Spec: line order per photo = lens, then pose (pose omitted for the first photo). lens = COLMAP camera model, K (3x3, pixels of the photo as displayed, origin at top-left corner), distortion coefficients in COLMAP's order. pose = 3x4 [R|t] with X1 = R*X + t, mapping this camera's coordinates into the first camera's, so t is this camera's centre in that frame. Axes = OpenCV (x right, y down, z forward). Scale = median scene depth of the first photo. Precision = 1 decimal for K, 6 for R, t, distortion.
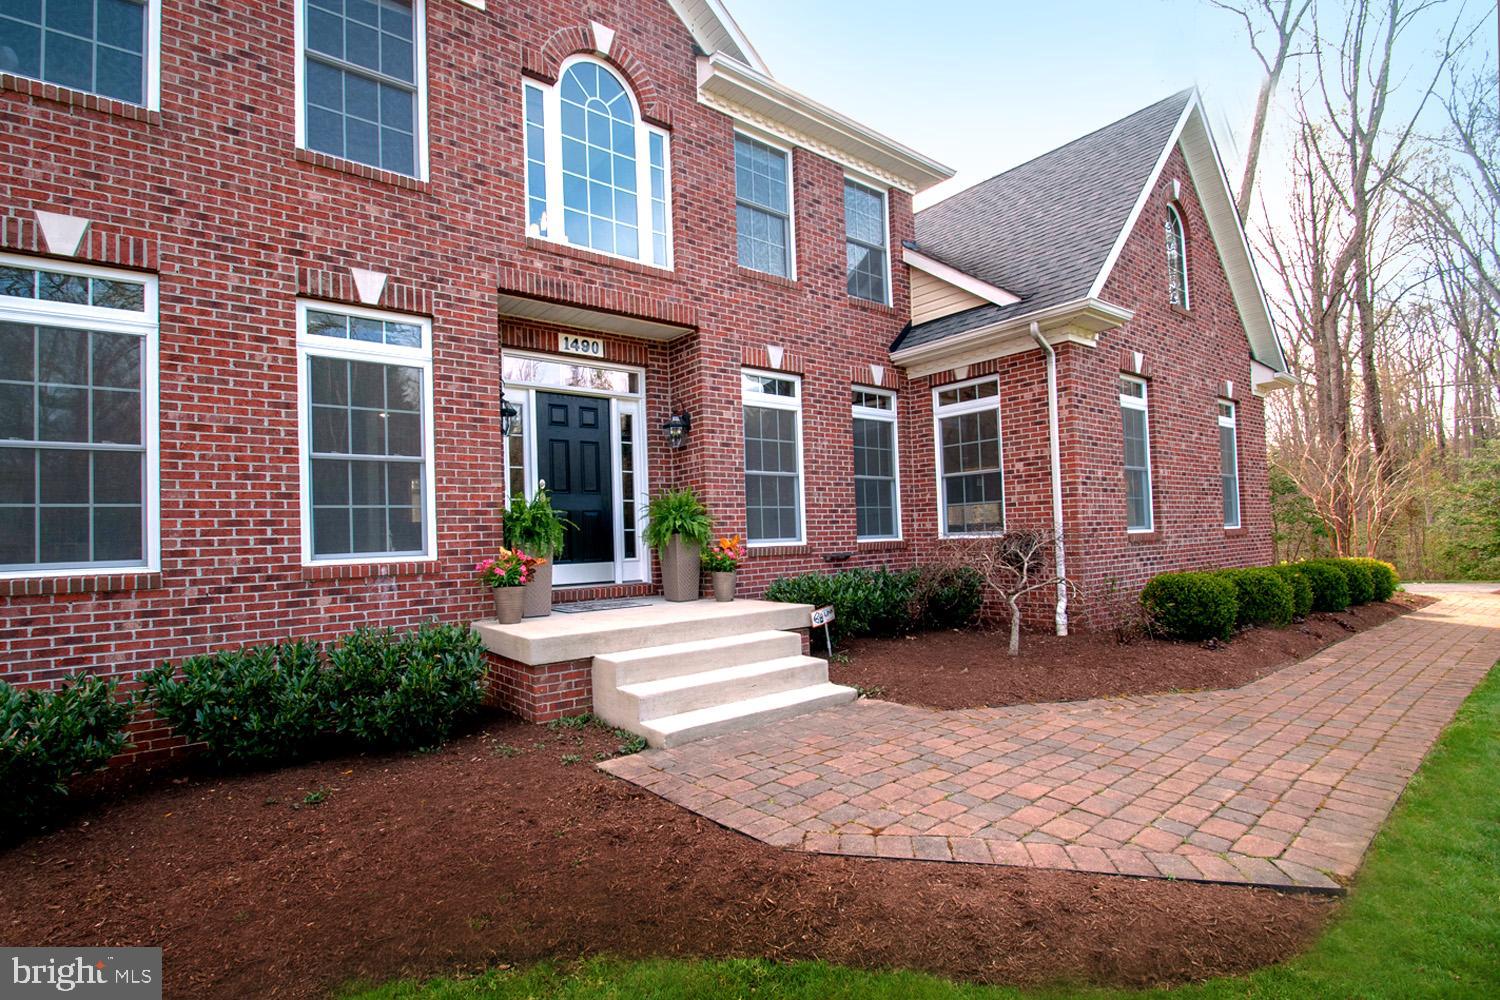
lens RADIAL K [[664.6, 0, 677.4], [0, 664.6, 515.9], [0, 0, 1]] dist [0.019960, -0.015350]
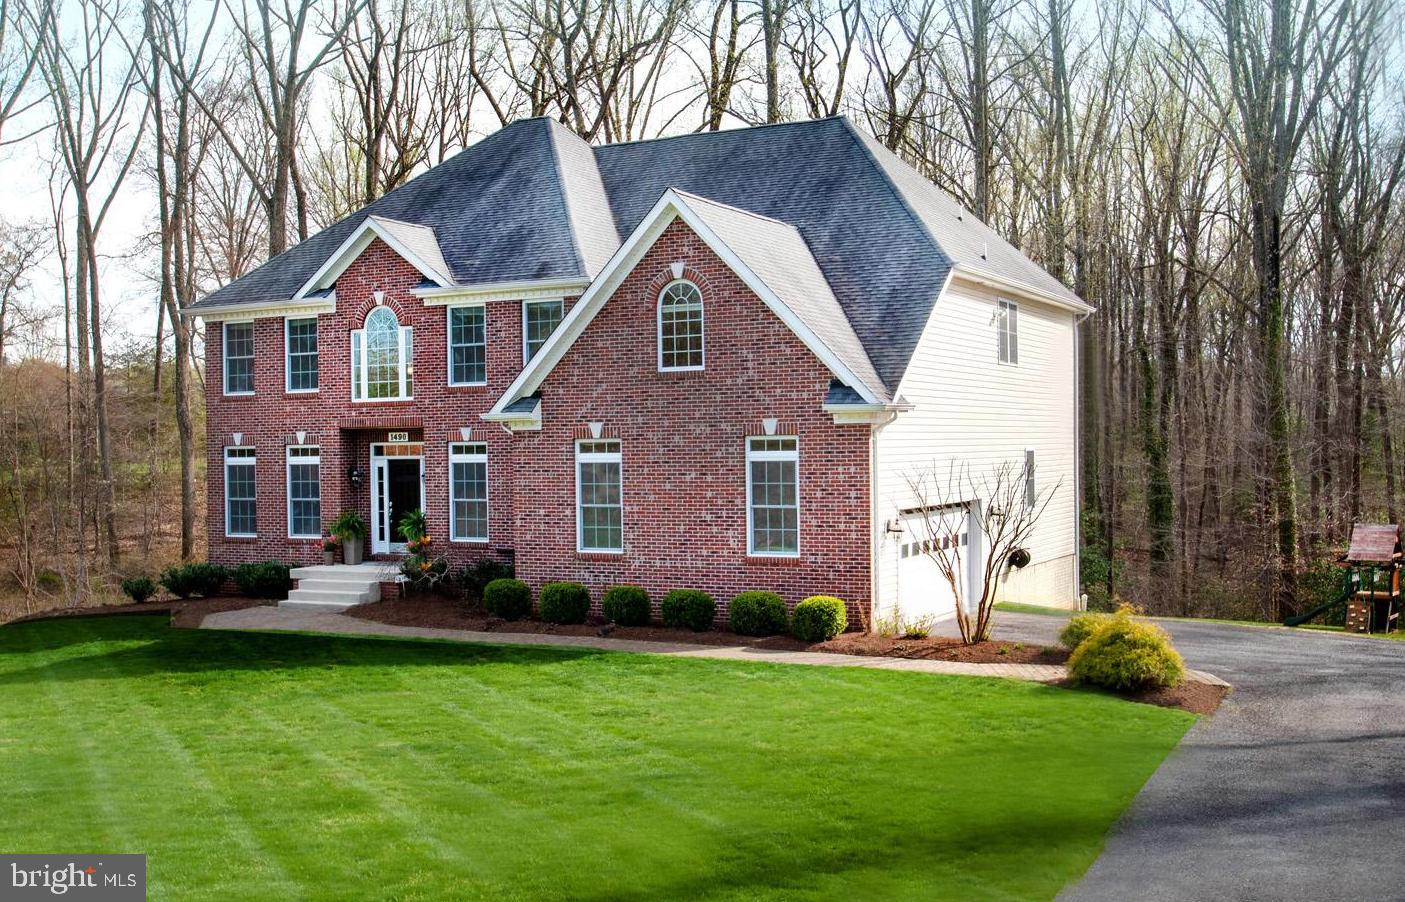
lens RADIAL K [[1507.0, 0, 702.5], [0, 1507.0, 451.0], [0, 0, 1]] dist [0.013518, 0.003101]
pose [[0.460606, 0.021790, -0.887337, 5.073575], [0.019398, 0.999213, 0.034607, -0.413763], [0.887393, -0.033153, 0.459821, -0.334008]]
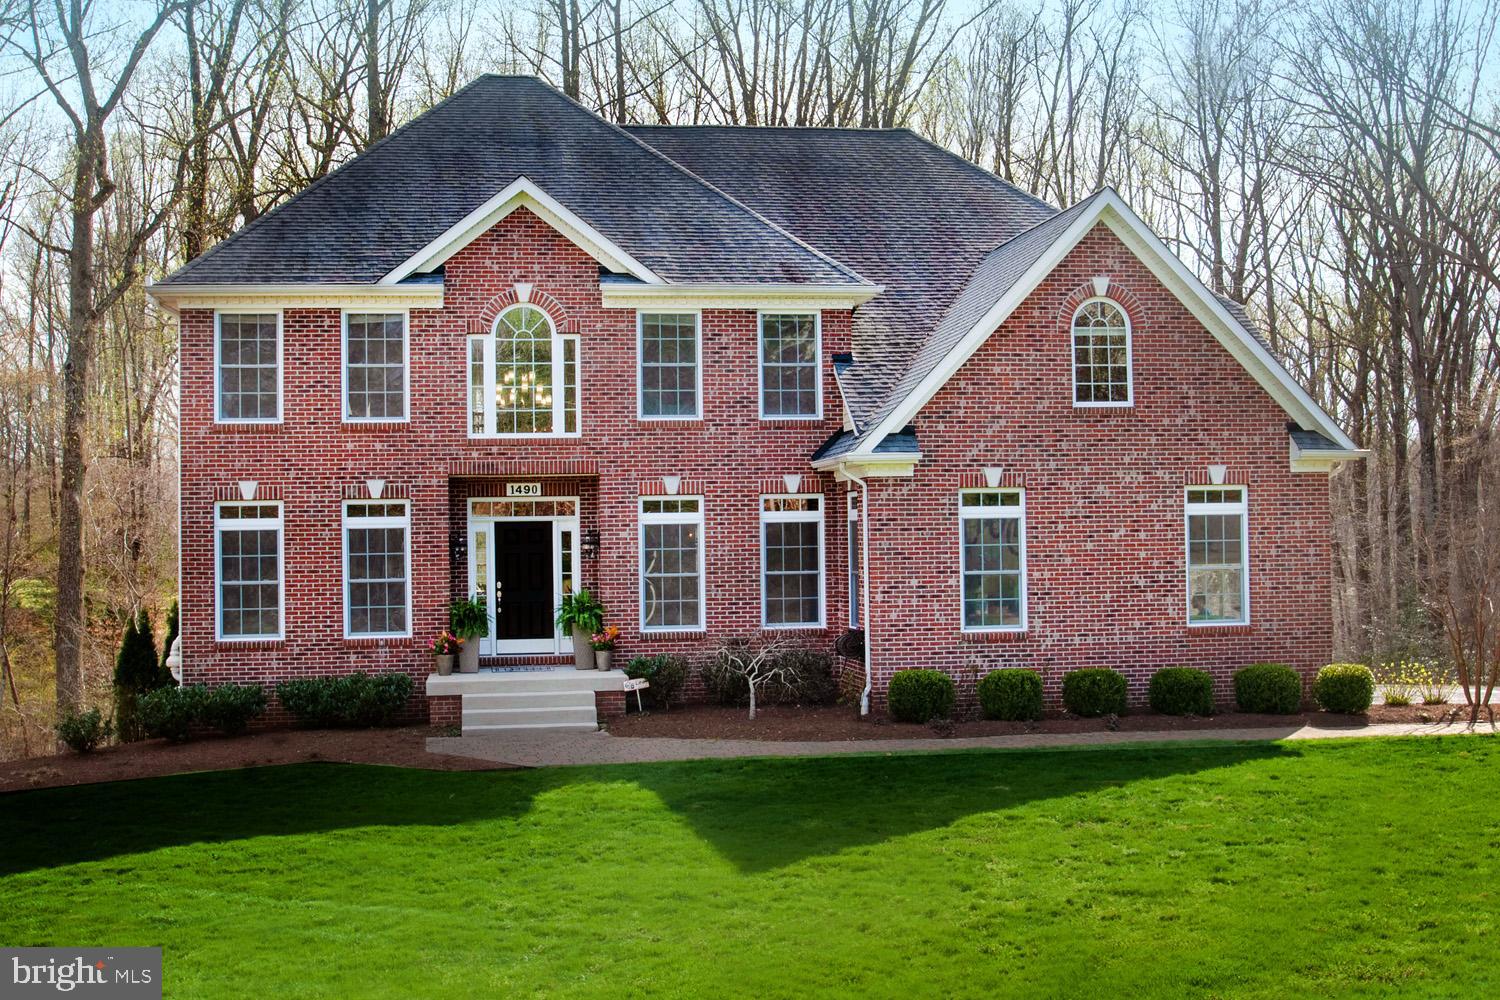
lens RADIAL K [[1539.6, 0, 750.0], [0, 1539.6, 500.0], [0, 0, 1]] dist [-0.006684, 0.004170]
pose [[0.892777, 0.008556, -0.450418, 2.096687], [0.001776, 0.999745, 0.022510, -0.357201], [0.450496, -0.020896, 0.892534, -2.056088]]
